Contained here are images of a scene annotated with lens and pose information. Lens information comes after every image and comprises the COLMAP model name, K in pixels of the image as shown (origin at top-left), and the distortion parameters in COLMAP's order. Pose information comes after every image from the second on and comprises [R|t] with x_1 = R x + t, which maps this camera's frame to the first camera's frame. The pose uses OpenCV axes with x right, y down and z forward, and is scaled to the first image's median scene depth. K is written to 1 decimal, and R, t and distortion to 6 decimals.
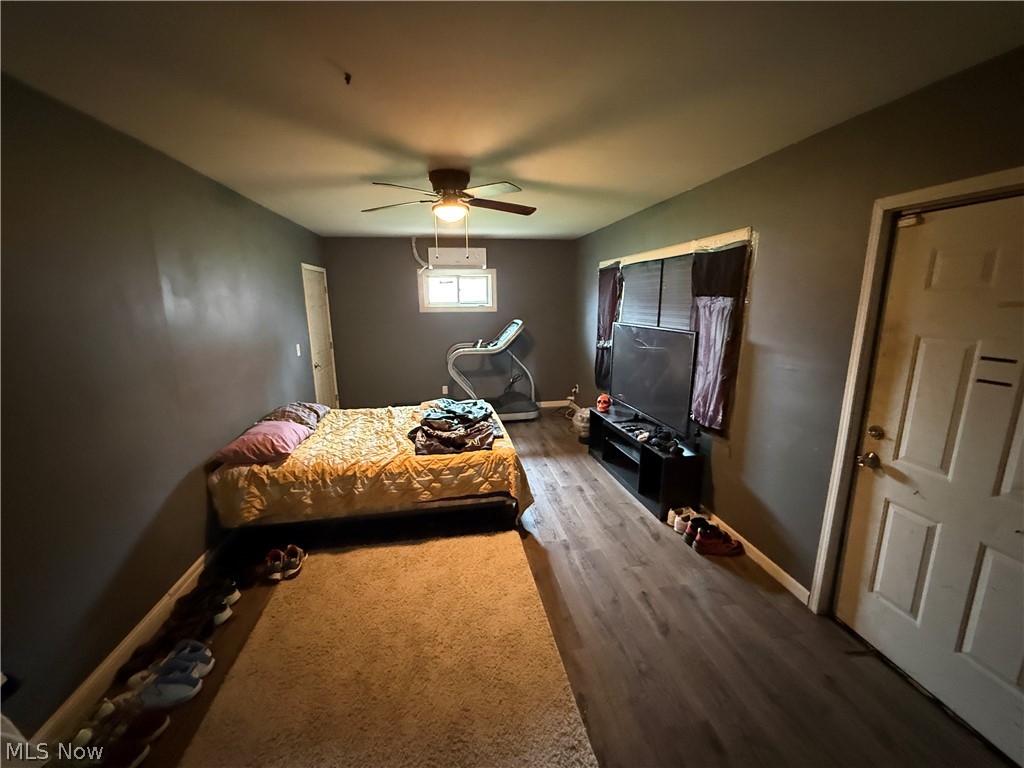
lens RADIAL K [[412.9, 0, 512.0], [0, 412.9, 383.2], [0, 0, 1]] dist [-0.000966, -0.000426]
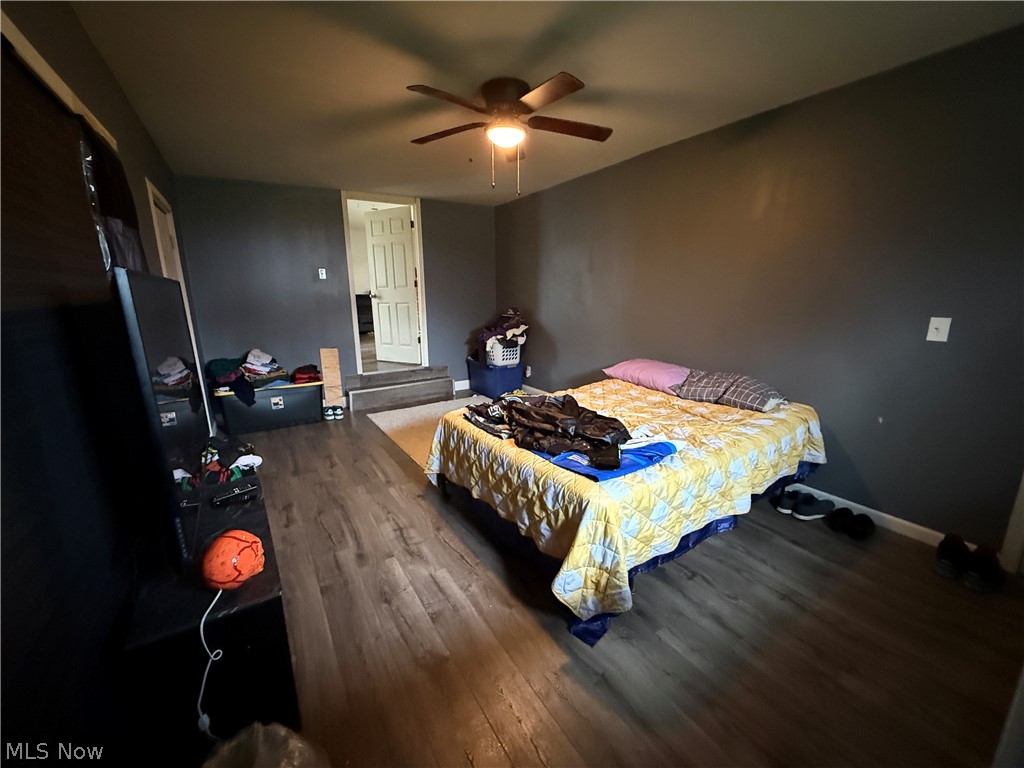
lens RADIAL K [[412.9, 0, 512.0], [0, 412.9, 383.2], [0, 0, 1]] dist [-0.000966, -0.000426]
pose [[-0.923524, 0.103836, -0.369219, 0.165750], [-0.060511, 0.911154, 0.407600, -0.238467], [0.378738, 0.398770, -0.835189, 1.542894]]
